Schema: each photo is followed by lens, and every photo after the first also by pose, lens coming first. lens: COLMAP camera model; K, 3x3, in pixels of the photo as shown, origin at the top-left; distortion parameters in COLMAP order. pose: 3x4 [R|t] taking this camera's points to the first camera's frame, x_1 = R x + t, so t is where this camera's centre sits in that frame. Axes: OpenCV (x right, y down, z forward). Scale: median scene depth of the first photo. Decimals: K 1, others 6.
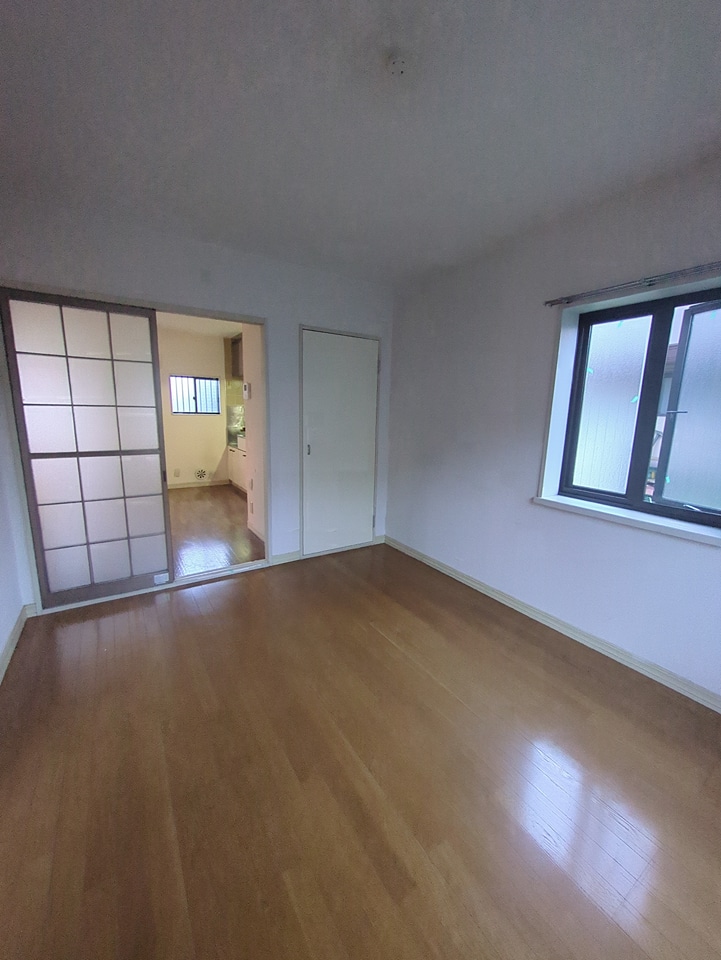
lens RADIAL K [[379.2, 0, 360.5], [0, 379.2, 480.0], [0, 0, 1]] dist [0.000810, -0.000243]
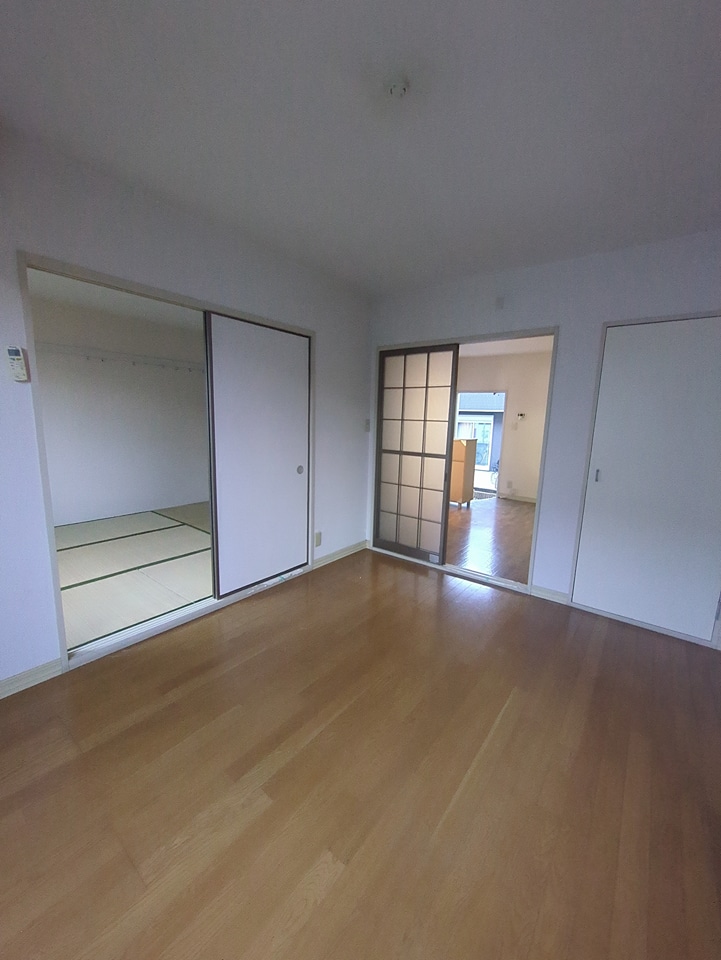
lens RADIAL K [[380.9, 0, 360.5], [0, 380.9, 480.0], [0, 0, 1]] dist [0.000235, -0.000025]
pose [[0.323994, 0.141010, -0.935491, 0.537045], [-0.193937, 0.977729, 0.080209, -0.045414], [0.925968, 0.155439, 0.344126, 0.313507]]
